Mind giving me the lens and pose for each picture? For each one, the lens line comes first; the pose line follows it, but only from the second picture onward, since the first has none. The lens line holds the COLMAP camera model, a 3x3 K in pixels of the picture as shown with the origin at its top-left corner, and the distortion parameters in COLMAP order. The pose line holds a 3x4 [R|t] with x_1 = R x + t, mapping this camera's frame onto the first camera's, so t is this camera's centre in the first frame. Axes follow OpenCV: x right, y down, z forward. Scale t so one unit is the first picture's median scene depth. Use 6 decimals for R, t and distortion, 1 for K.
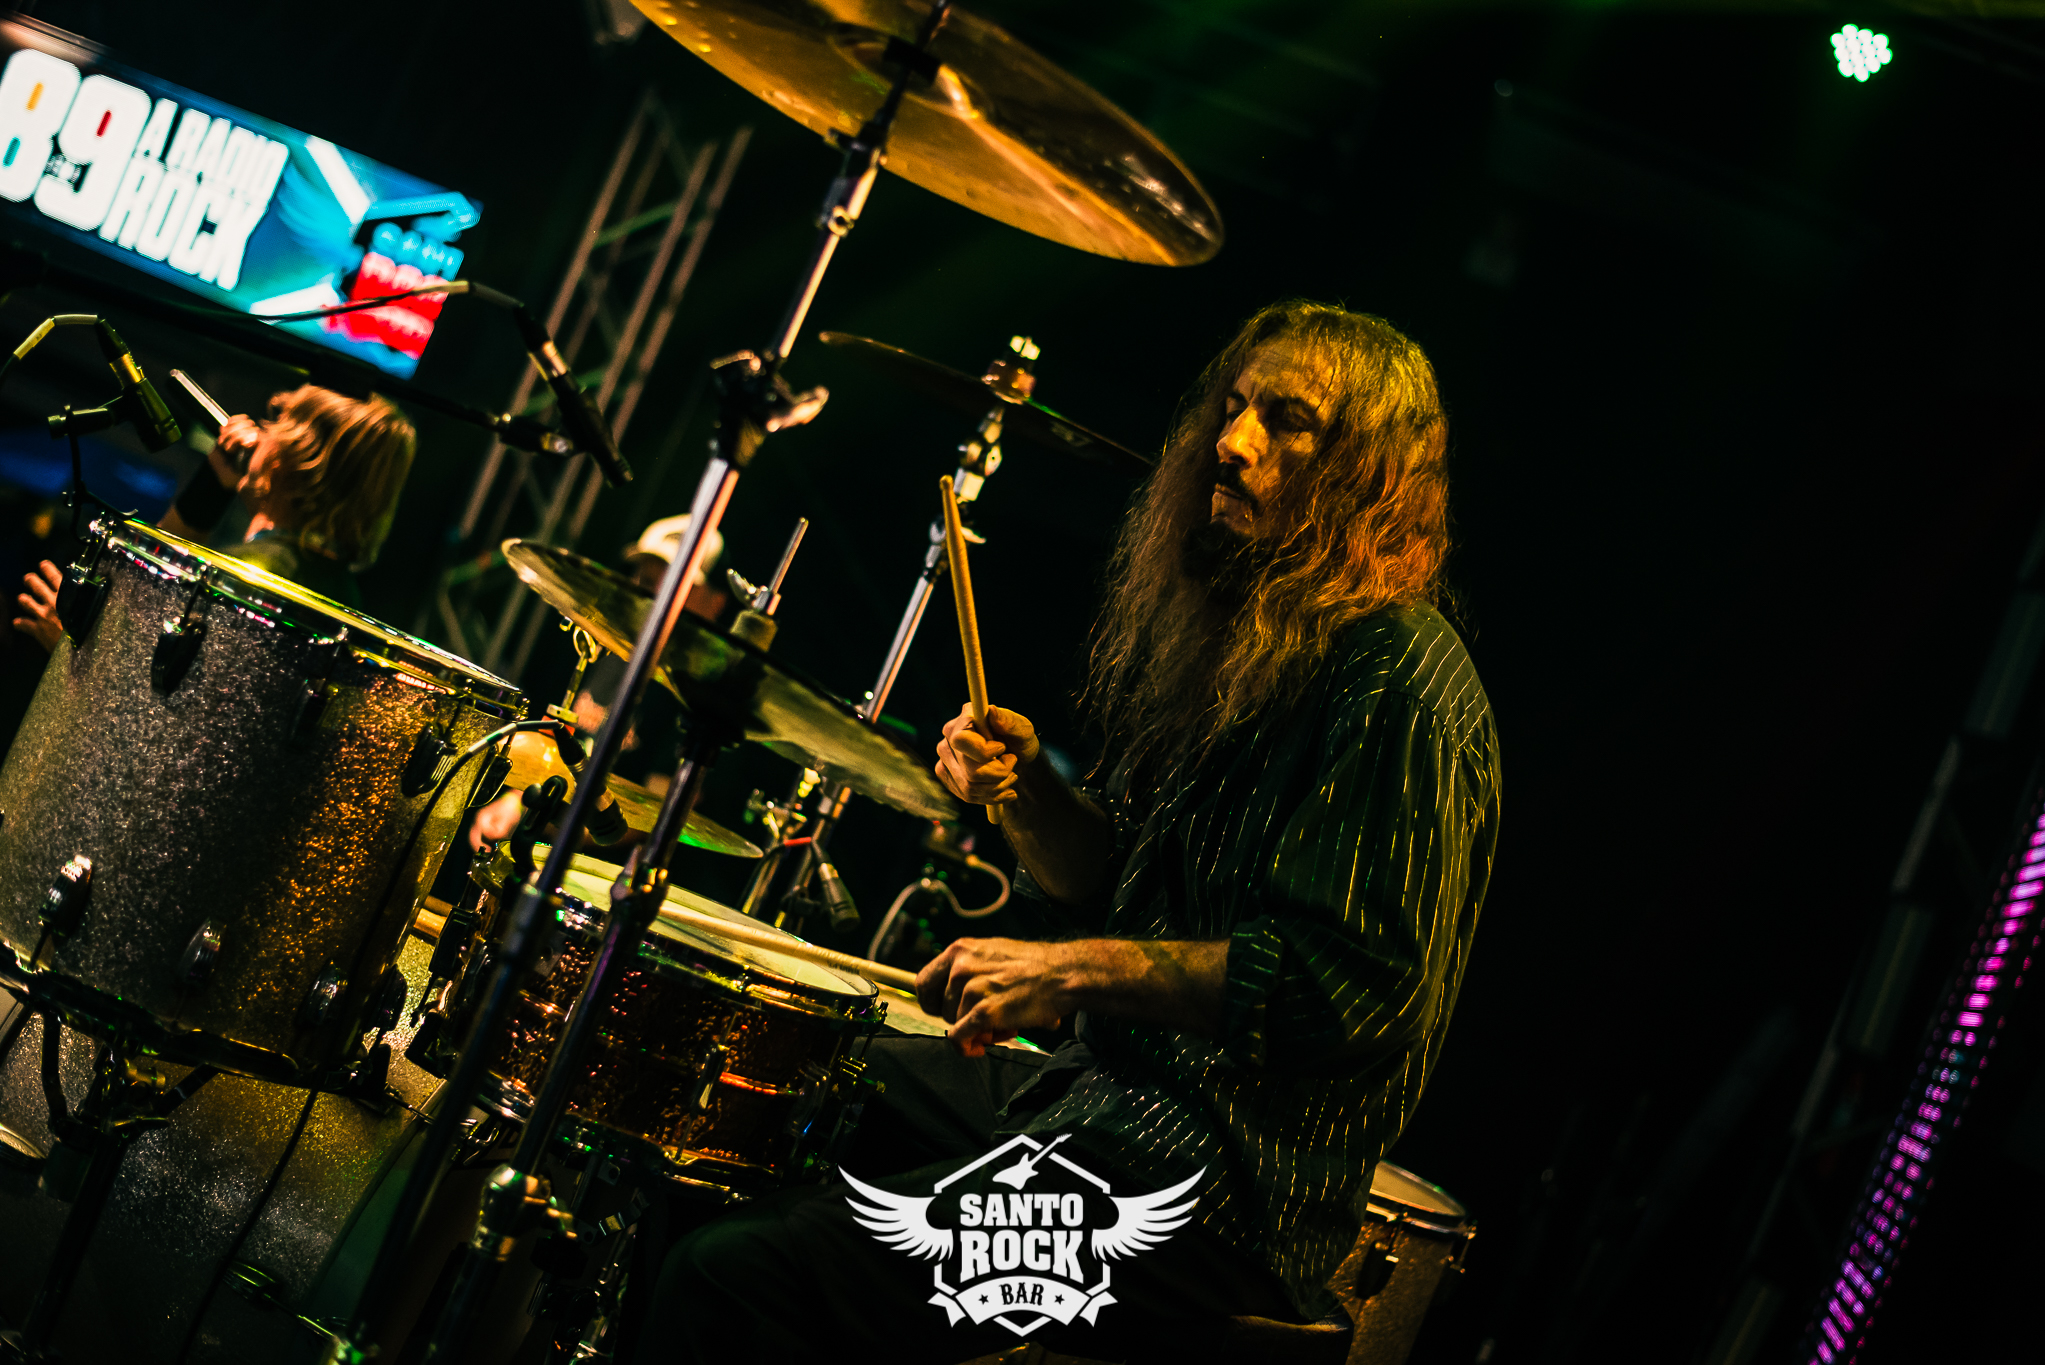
lens RADIAL K [[2950.3, 0, 1022.9], [0, 2950.3, 667.9], [0, 0, 1]] dist [-0.135771, 0.118939]
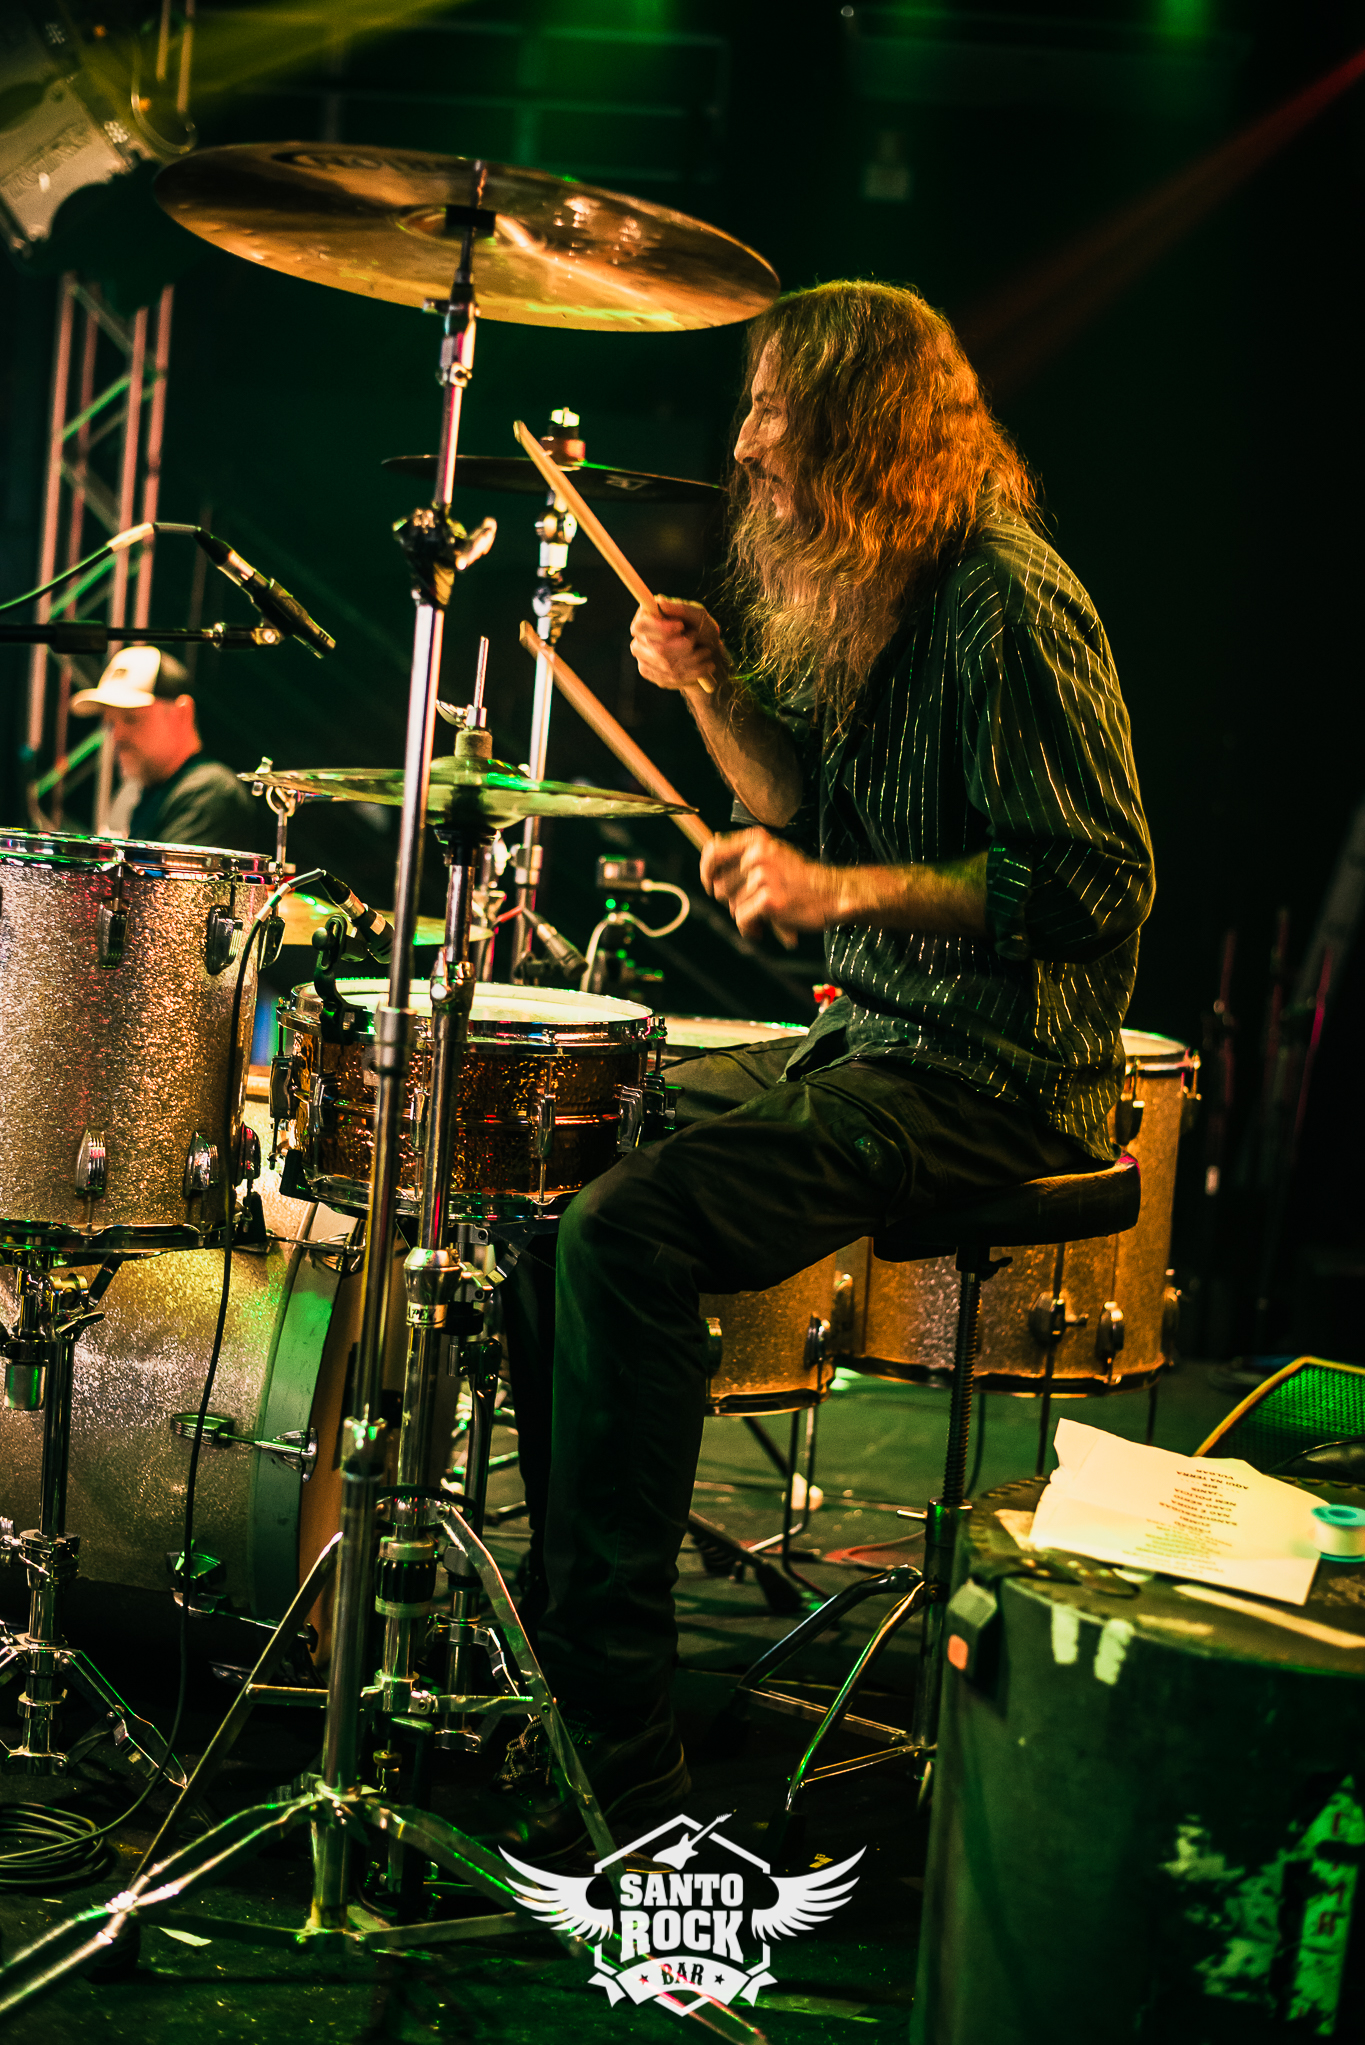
lens RADIAL K [[2947.8, 0, 682.5], [0, 2947.8, 1022.5], [0, 0, 1]] dist [-0.126965, 0.088293]
pose [[0.951019, -0.308748, 0.015451, -0.061968], [0.304922, 0.945112, 0.117412, -0.016929], [-0.050853, -0.106950, 0.992963, -0.136115]]
